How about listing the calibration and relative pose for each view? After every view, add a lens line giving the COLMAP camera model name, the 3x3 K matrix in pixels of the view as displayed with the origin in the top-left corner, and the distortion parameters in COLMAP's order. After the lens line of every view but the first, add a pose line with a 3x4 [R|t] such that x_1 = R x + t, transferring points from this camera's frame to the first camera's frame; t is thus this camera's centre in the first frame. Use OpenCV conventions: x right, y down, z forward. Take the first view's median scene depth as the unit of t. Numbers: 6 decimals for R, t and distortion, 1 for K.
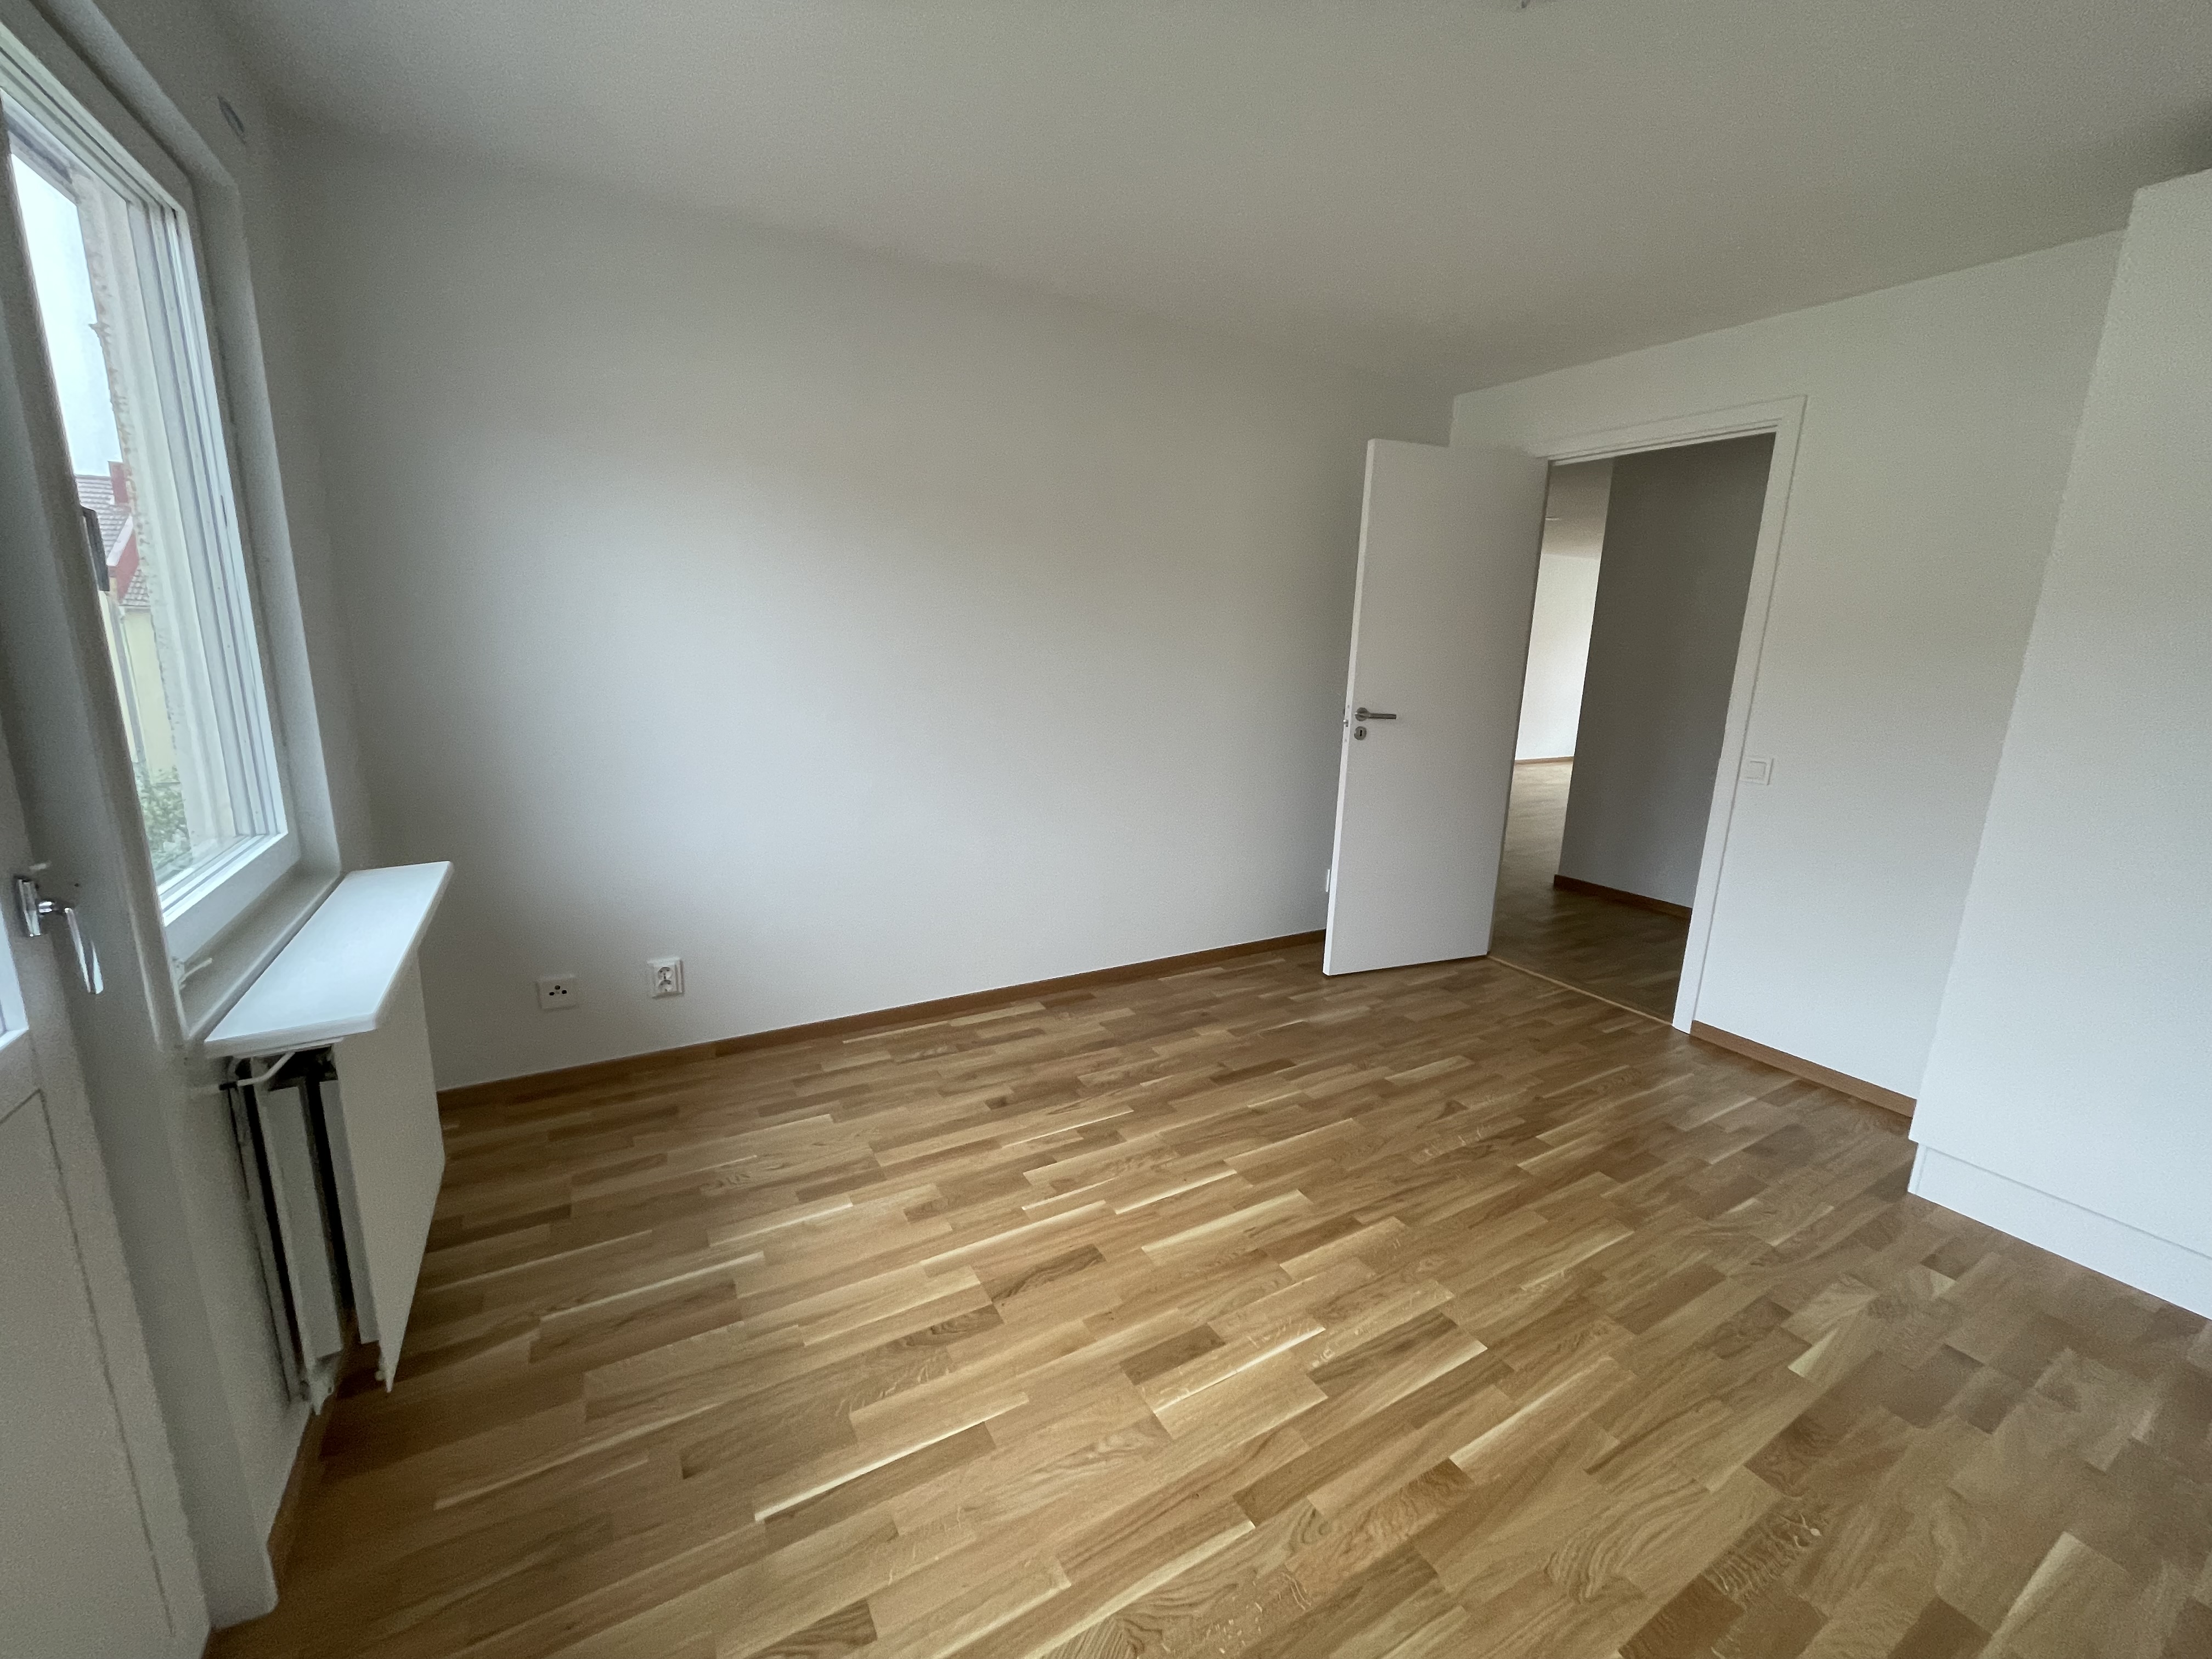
lens RADIAL K [[889.4, 0, 1104.3], [0, 889.4, 823.1], [0, 0, 1]] dist [-0.000672, -0.000239]
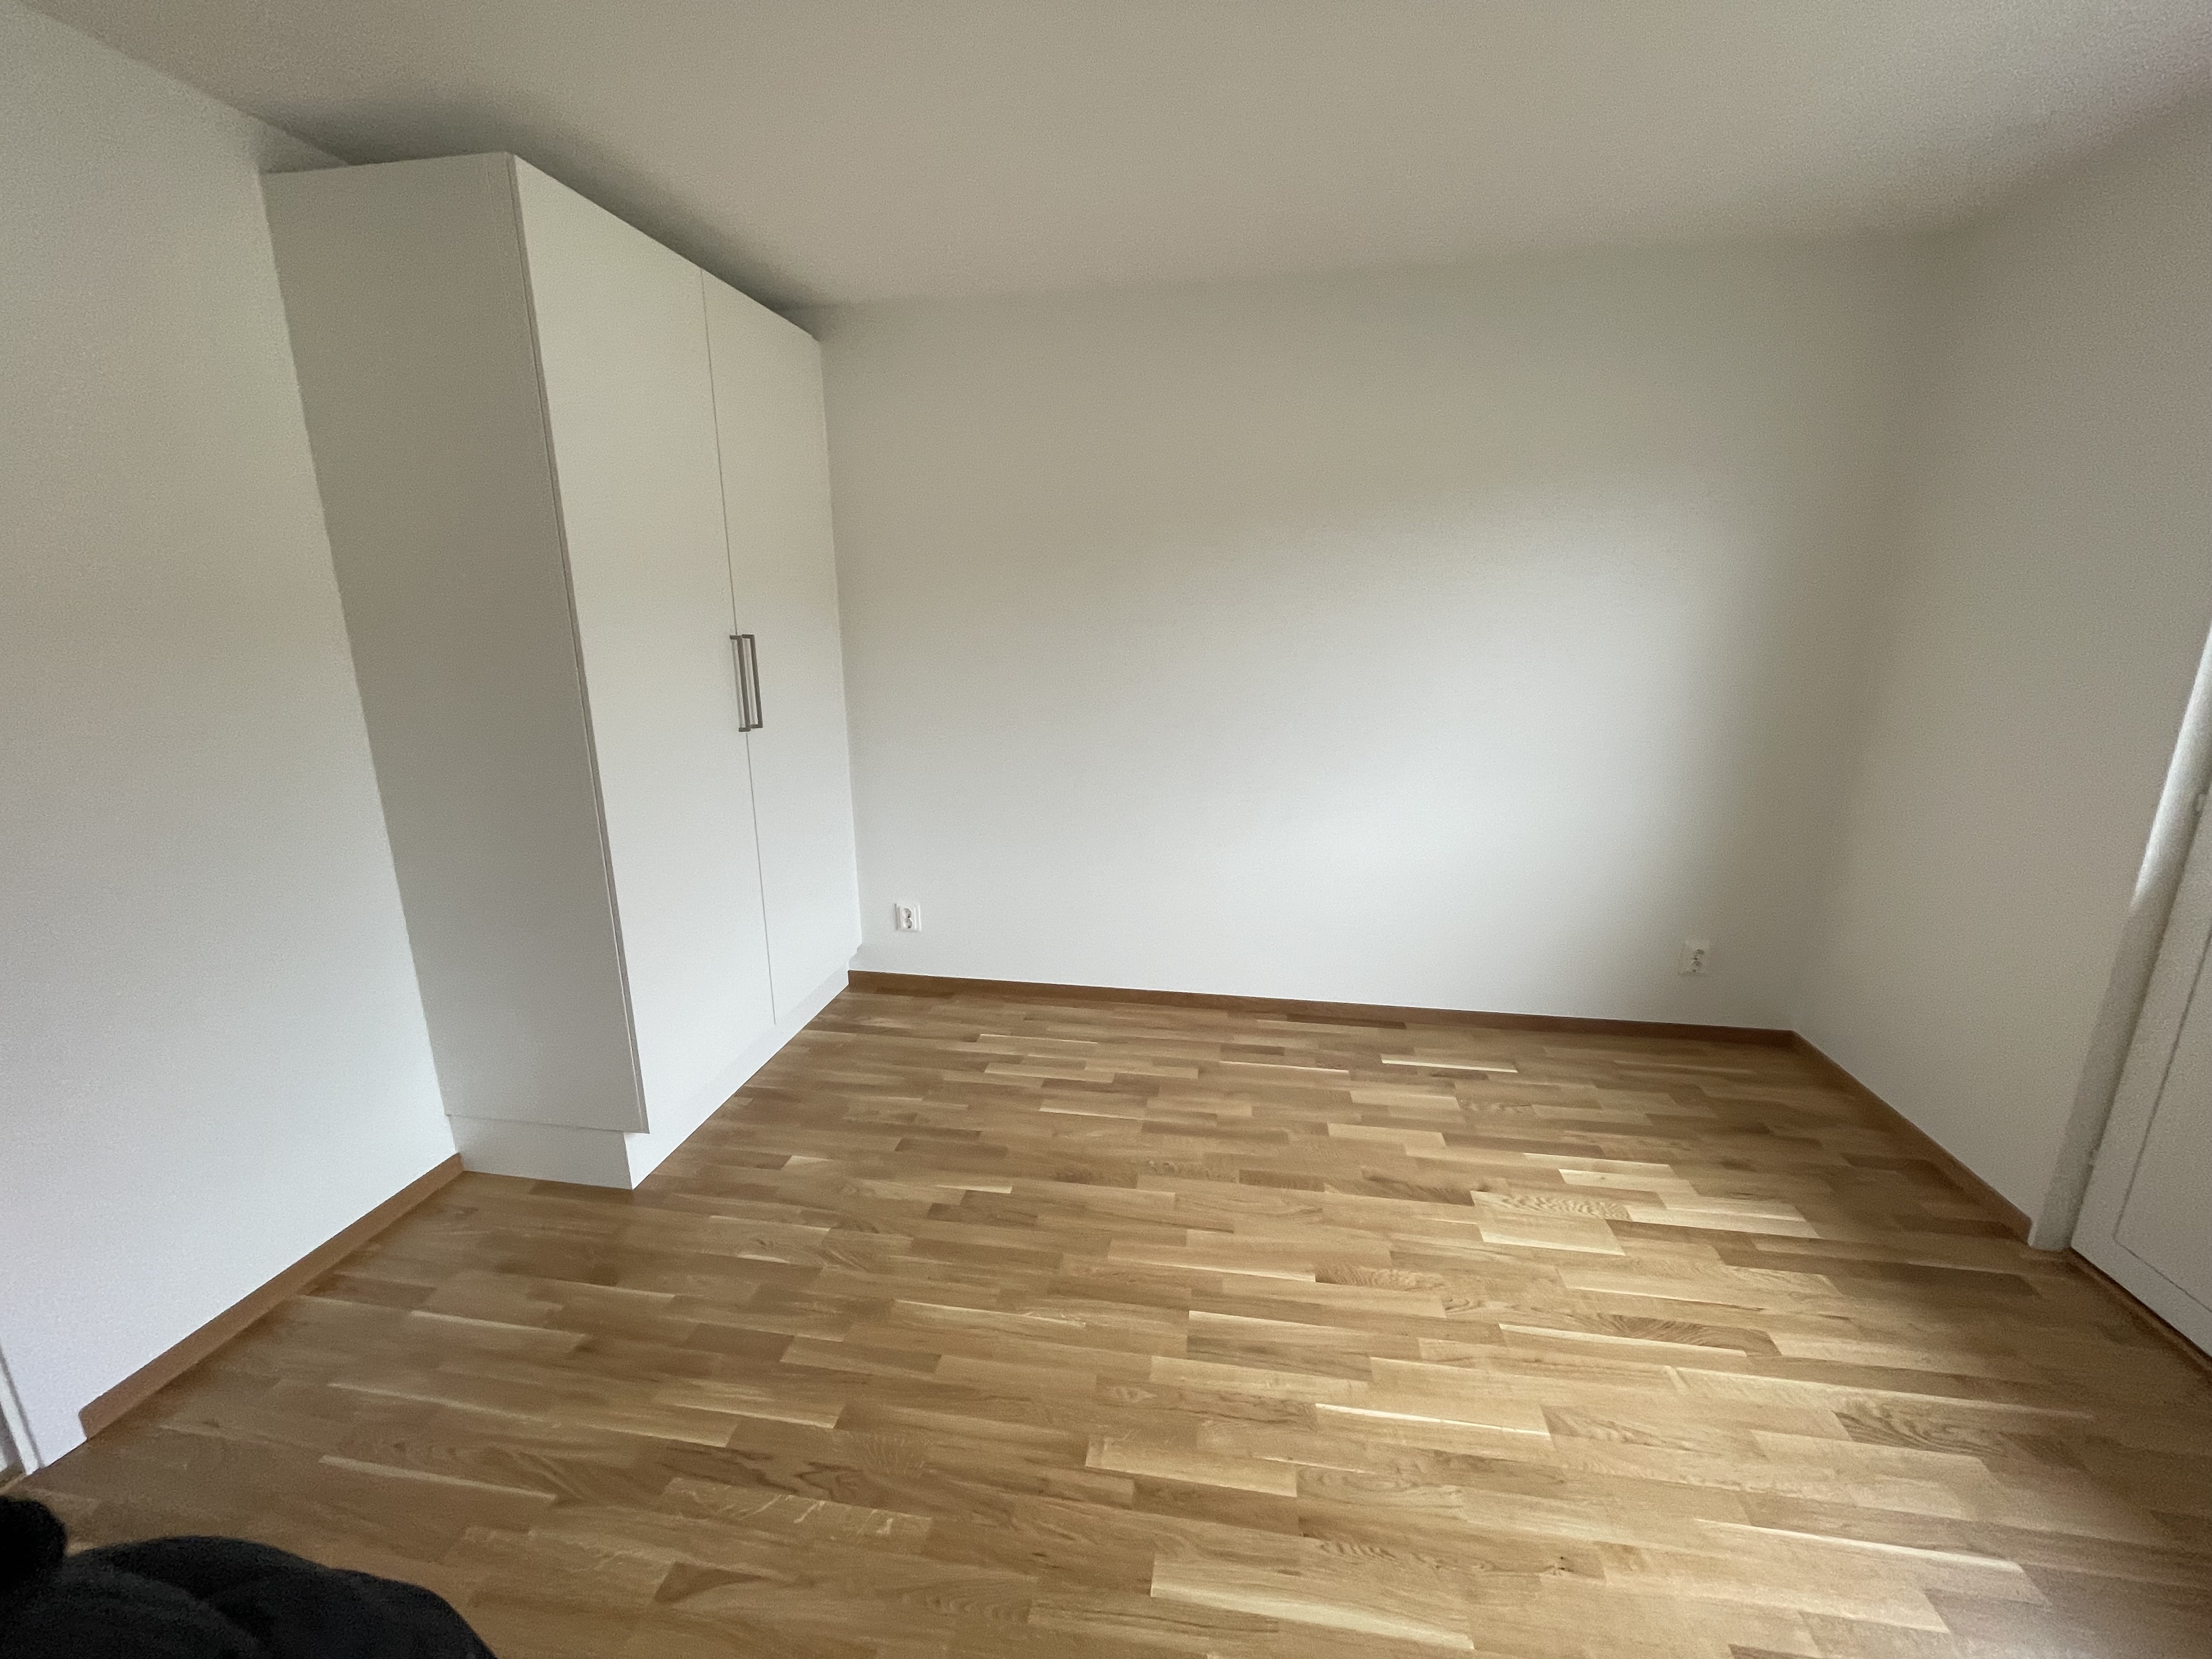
lens RADIAL K [[889.4, 0, 1109.4], [0, 889.4, 829.7], [0, 0, 1]] dist [-0.000672, -0.000239]
pose [[-0.775297, -0.183947, 0.604216, -0.032907], [0.109152, 0.903233, 0.415038, -0.352575], [-0.622093, 0.387729, -0.680196, 1.410196]]
